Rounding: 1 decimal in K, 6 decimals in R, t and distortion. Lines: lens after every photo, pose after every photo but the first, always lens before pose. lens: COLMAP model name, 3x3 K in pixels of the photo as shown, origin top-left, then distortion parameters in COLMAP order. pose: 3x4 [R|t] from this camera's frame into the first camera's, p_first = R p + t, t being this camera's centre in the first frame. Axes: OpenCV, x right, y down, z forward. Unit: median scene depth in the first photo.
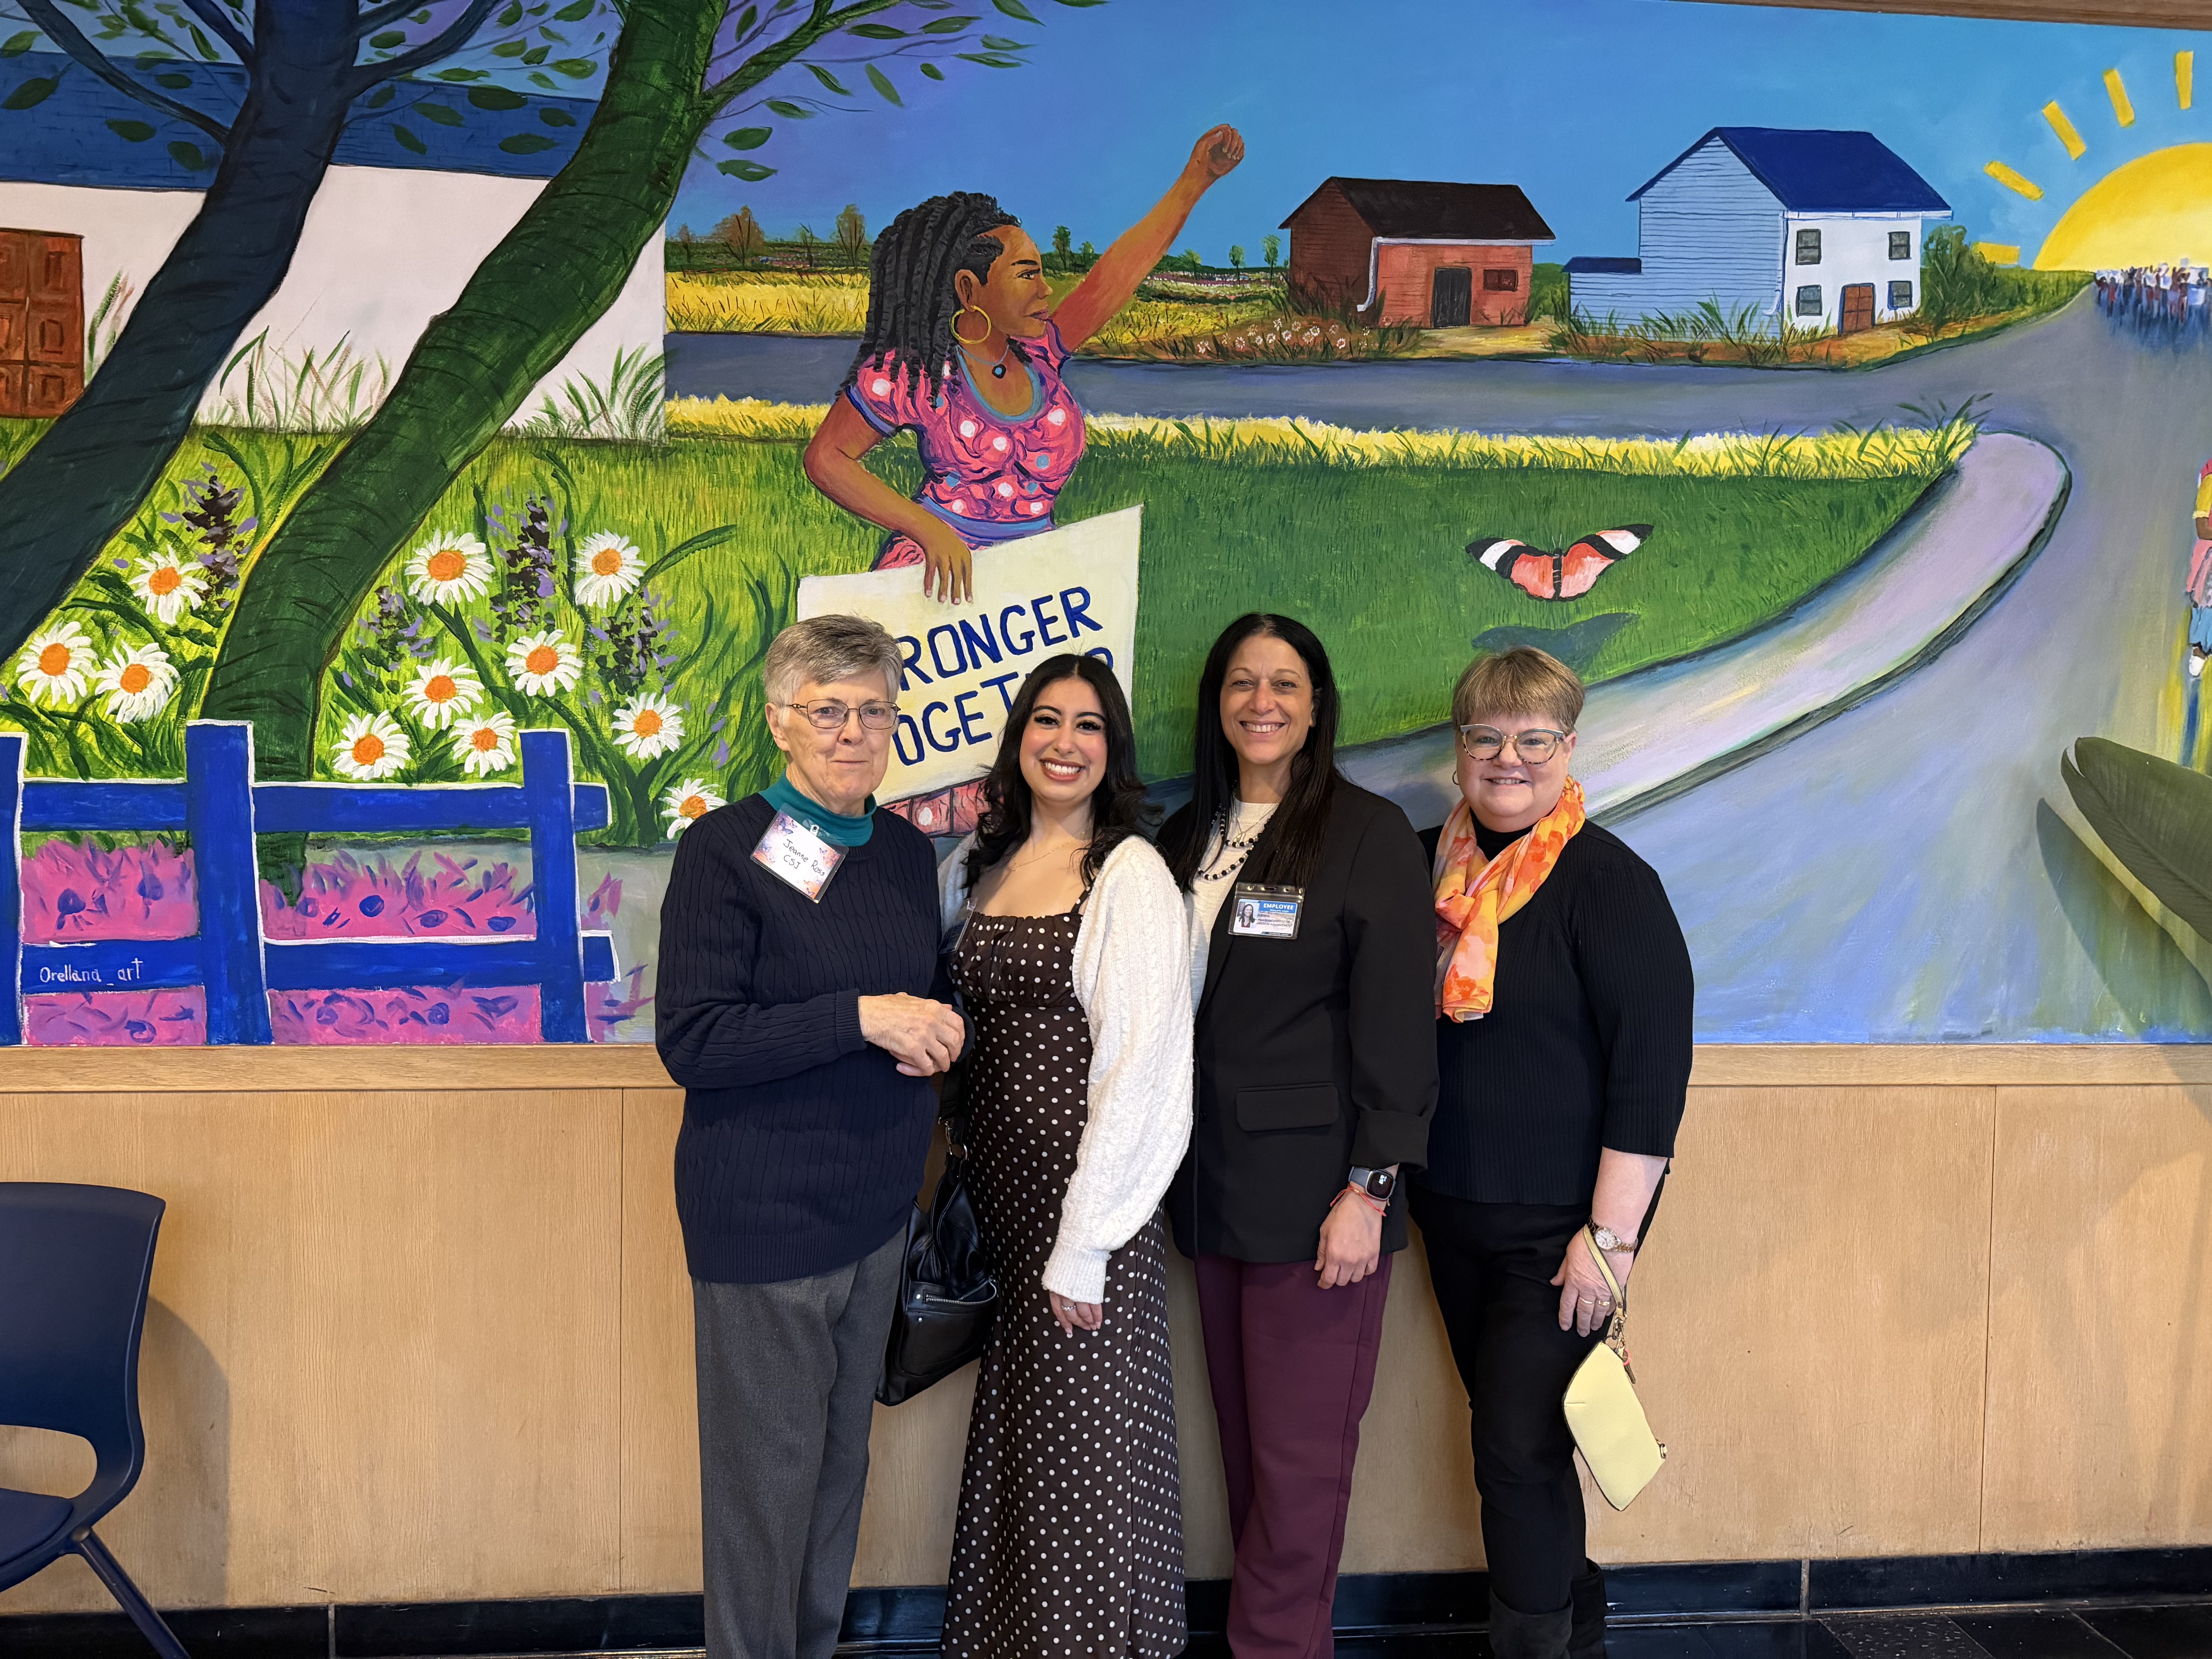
lens RADIAL K [[1557.4, 0, 1106.4], [0, 1557.4, 830.6], [0, 0, 1]] dist [0.010669, -0.018636]
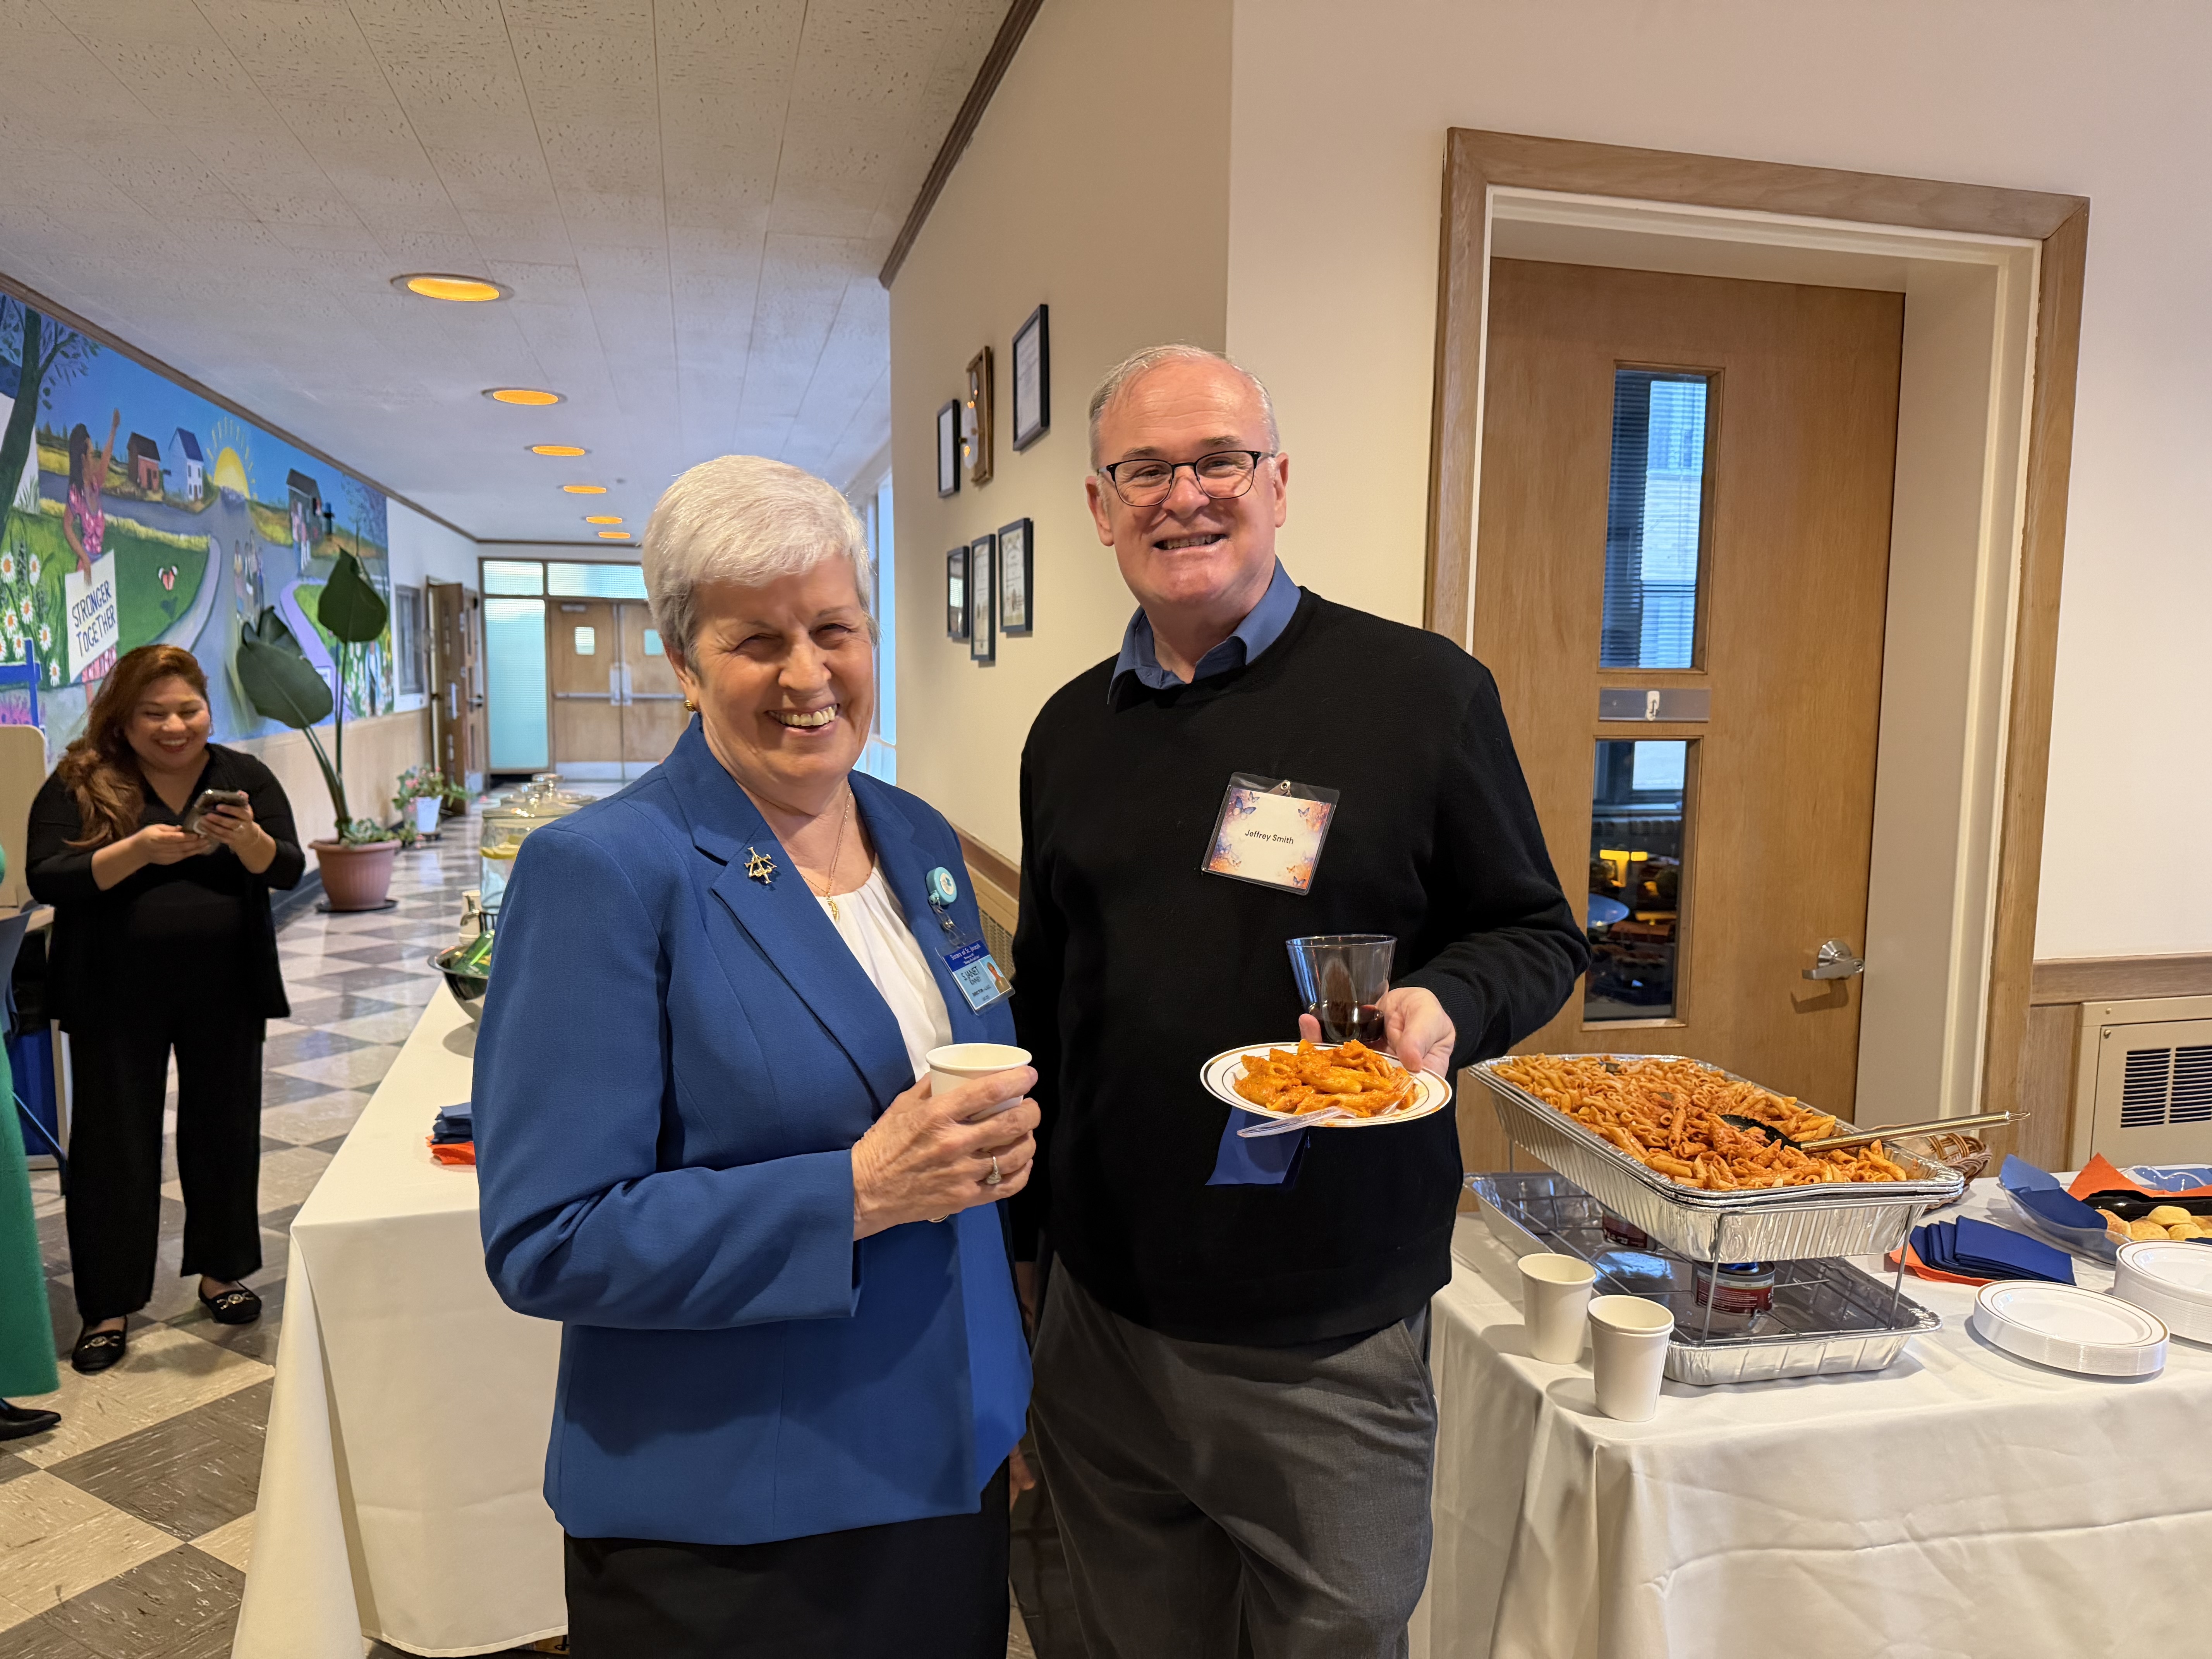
lens RADIAL K [[1557.4, 0, 1109.4], [0, 1557.4, 823.1], [0, 0, 1]] dist [0.010669, -0.018636]
pose [[-0.185004, -0.117808, 0.975651, -2.948394], [0.029389, 0.991682, 0.125316, -0.036094], [-0.982298, 0.051857, -0.180003, -0.143815]]
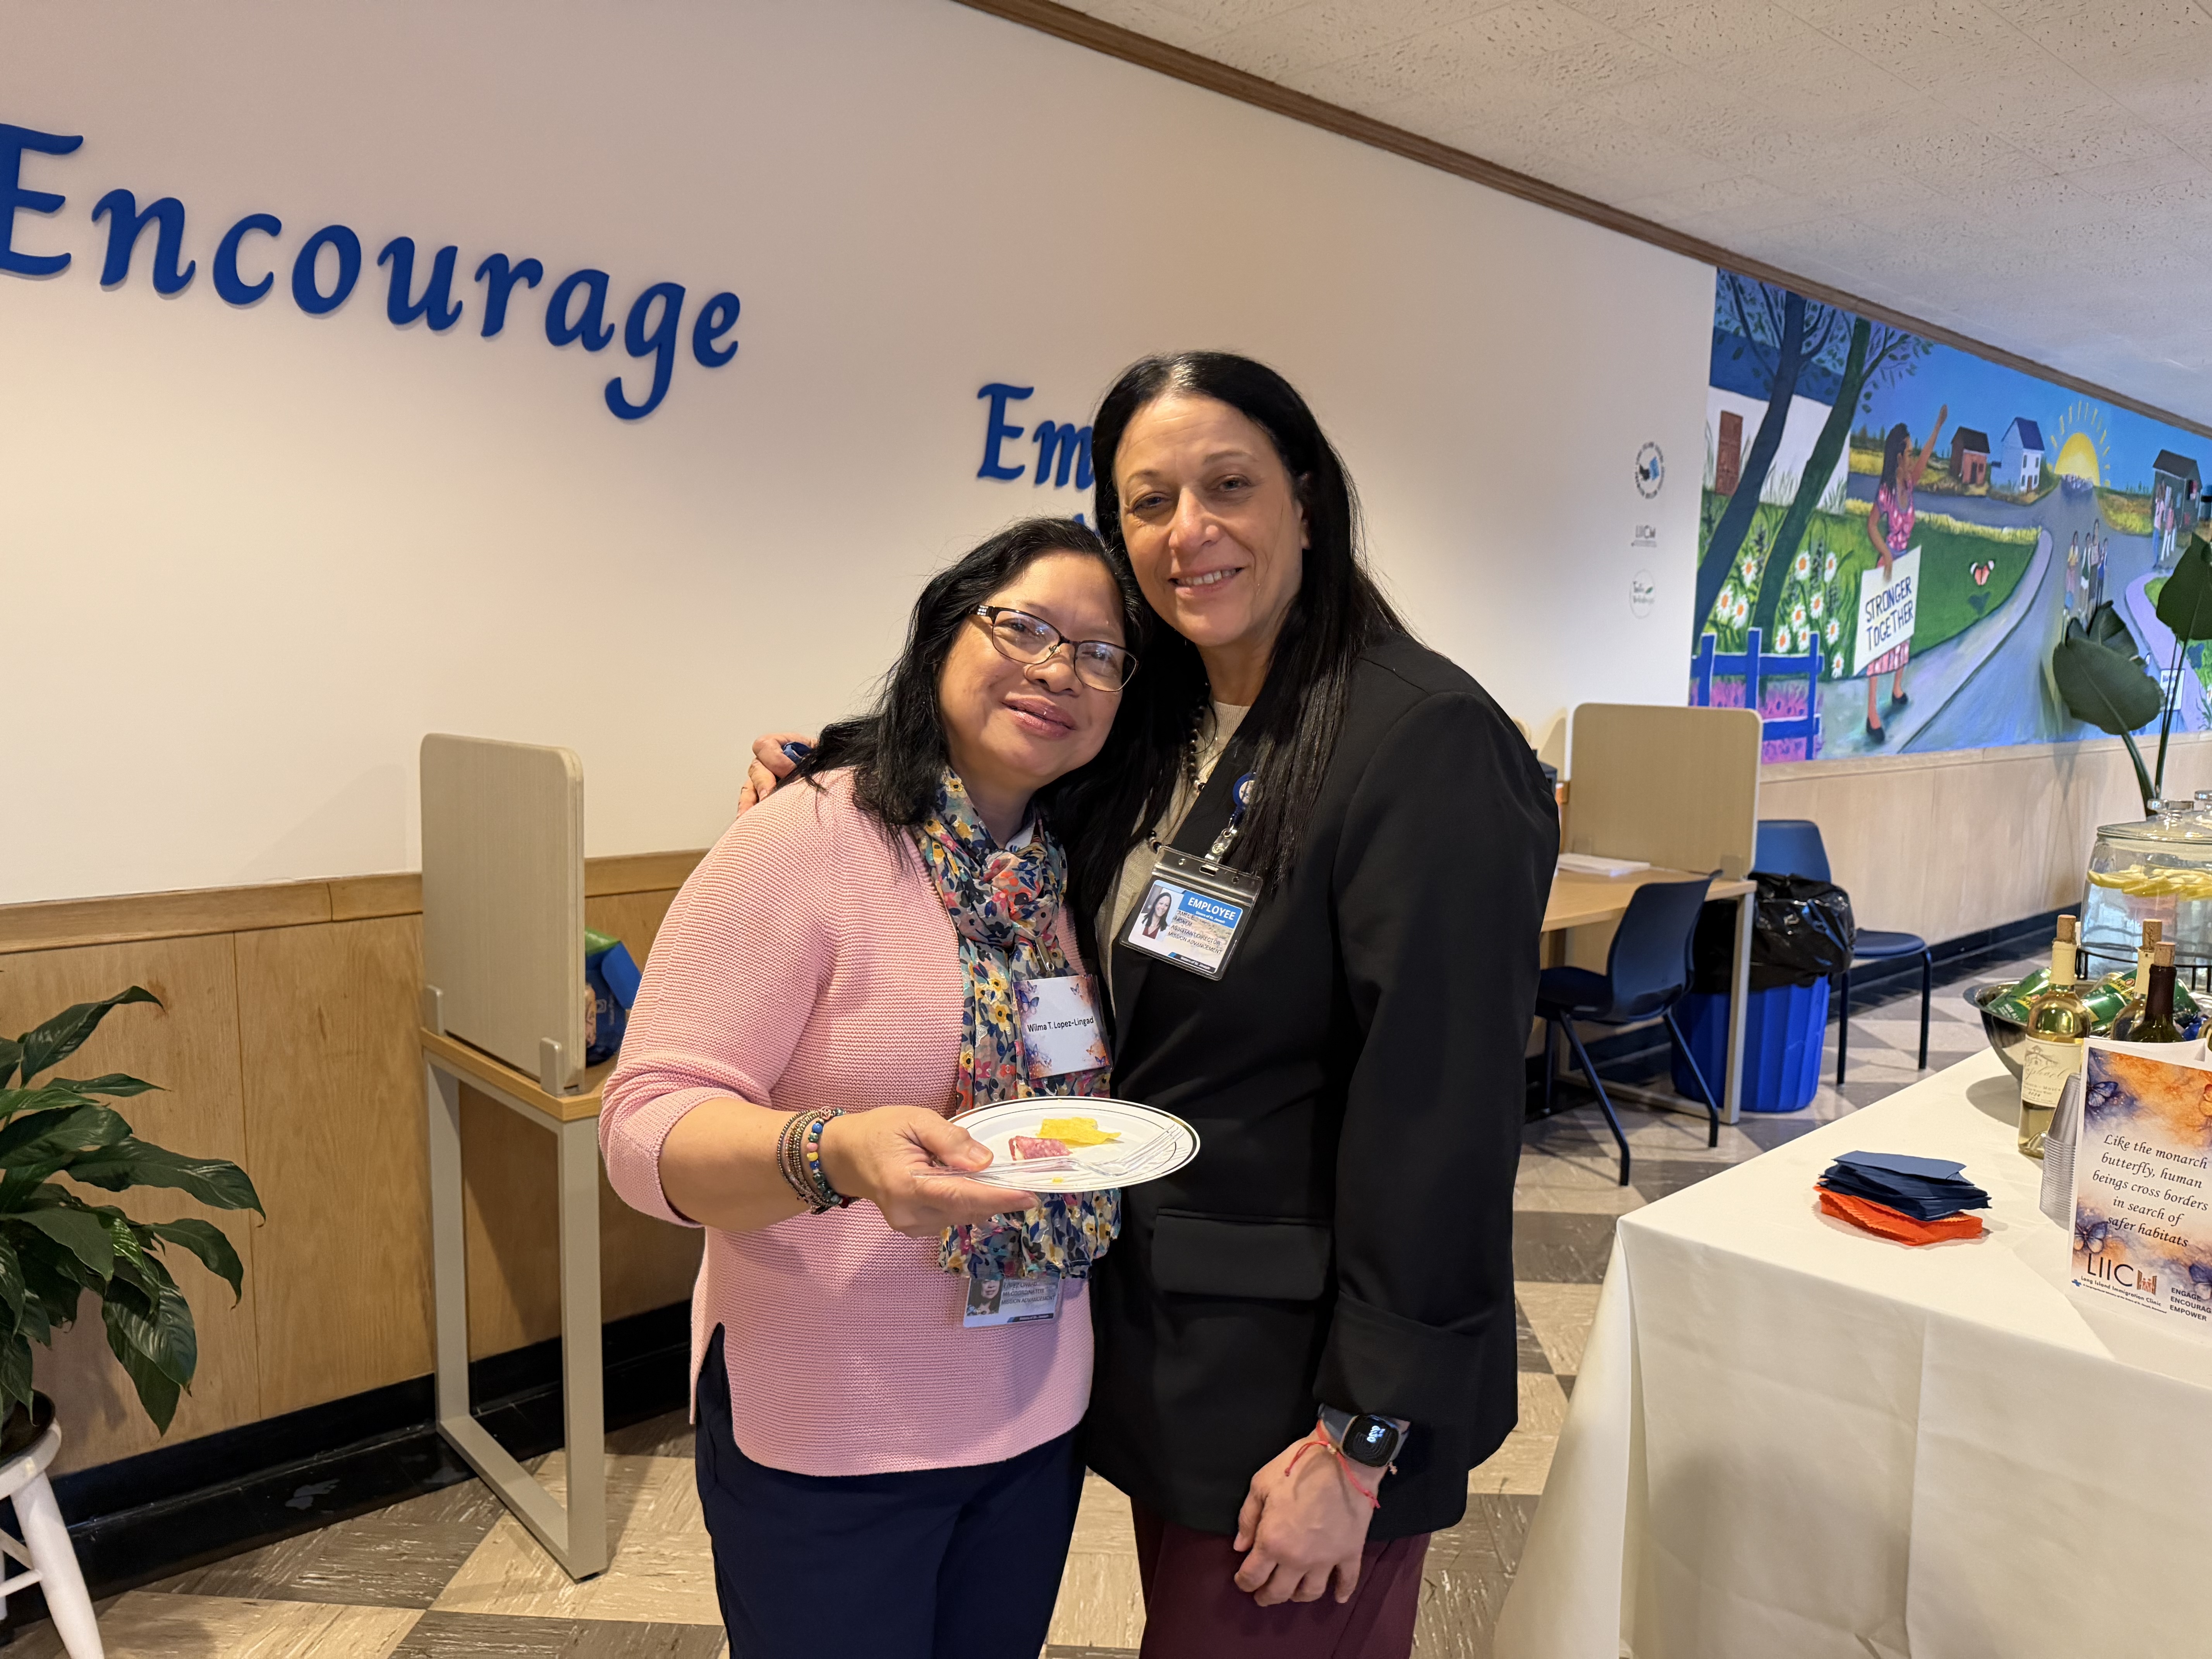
lens RADIAL K [[1557.4, 0, 1095.7], [0, 1557.4, 830.3], [0, 0, 1]] dist [0.010669, -0.018636]
pose [[0.799886, -0.071969, 0.595821, -2.764713], [0.017366, 0.995144, 0.096890, -0.011940], [-0.599900, -0.067153, 0.797252, -0.304275]]
